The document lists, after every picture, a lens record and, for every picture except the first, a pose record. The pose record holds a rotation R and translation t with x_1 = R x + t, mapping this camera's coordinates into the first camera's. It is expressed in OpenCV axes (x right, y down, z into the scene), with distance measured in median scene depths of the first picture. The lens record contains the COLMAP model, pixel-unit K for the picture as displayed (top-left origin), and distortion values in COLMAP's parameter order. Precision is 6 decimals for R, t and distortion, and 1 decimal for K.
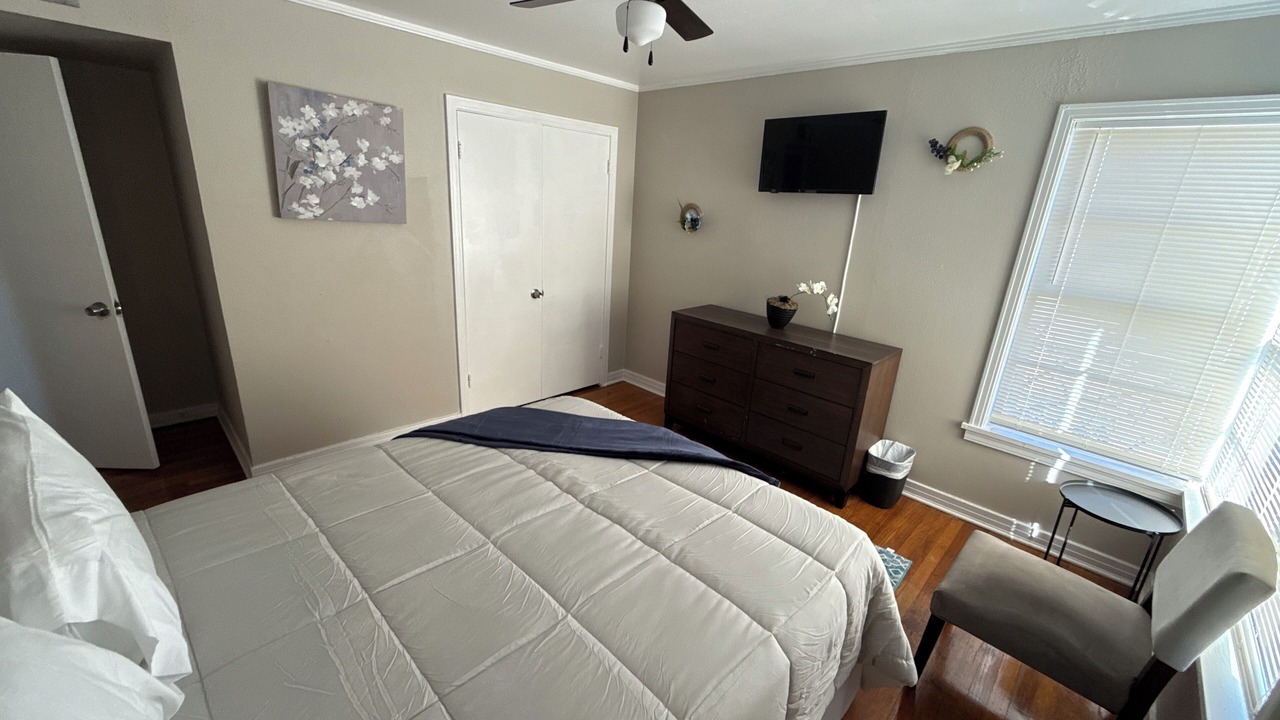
lens RADIAL K [[512.6, 0, 640.0], [0, 512.6, 360.0], [0, 0, 1]] dist [-0.001311, -0.000232]
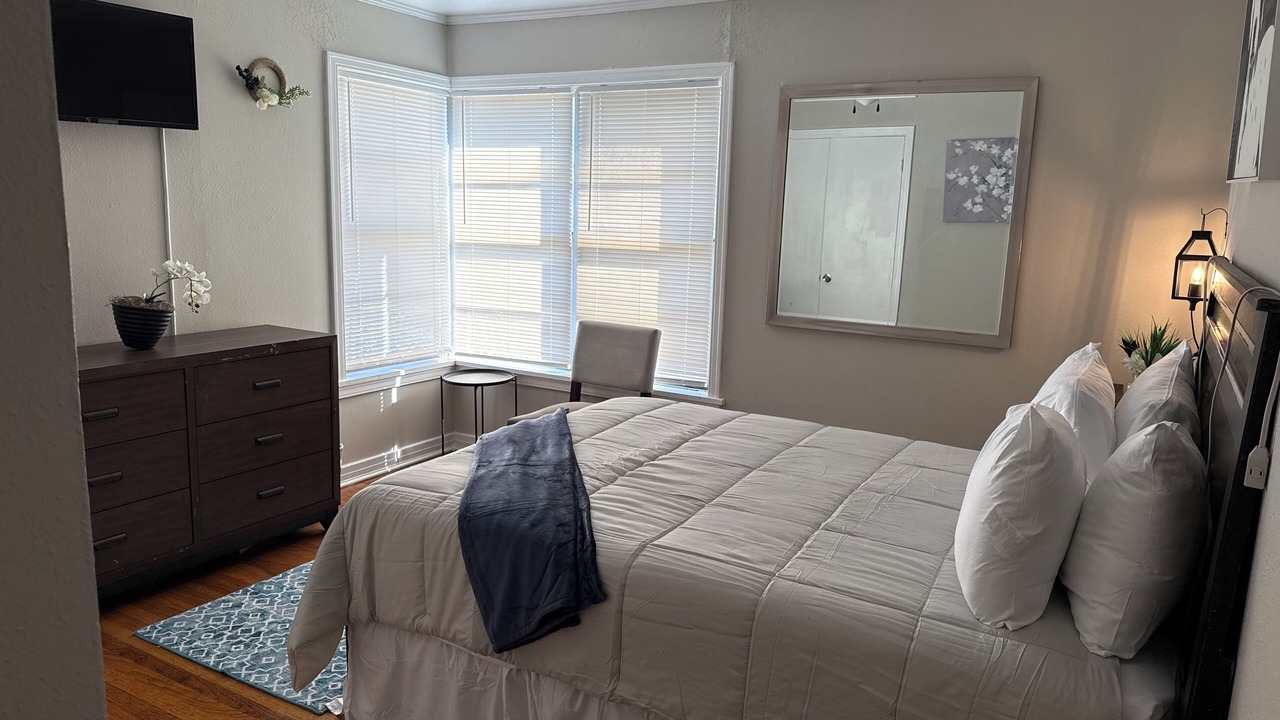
lens RADIAL K [[887.2, 0, 640.0], [0, 887.2, 360.0], [0, 0, 1]] dist [-0.000499, -0.000448]
pose [[-0.236753, -0.237626, 0.942063, -1.045546], [0.251599, 0.921558, 0.295684, -0.261674], [-0.938428, 0.307026, -0.158395, 0.784936]]
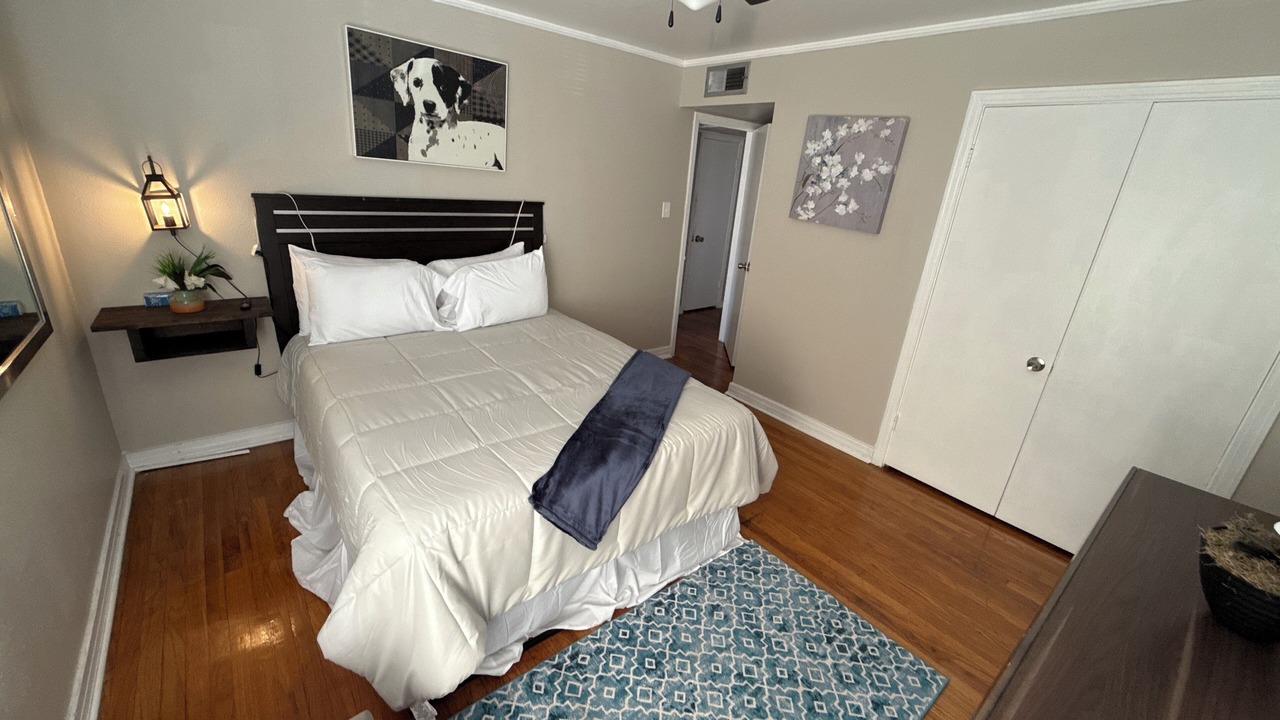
lens RADIAL K [[512.6, 0, 640.0], [0, 512.6, 360.0], [0, 0, 1]] dist [-0.001311, -0.000232]
pose [[-0.116190, 0.277802, -0.953586, 0.696277], [-0.381609, 0.873911, 0.301088, -0.198272], [0.916992, 0.398880, 0.004472, 0.756160]]
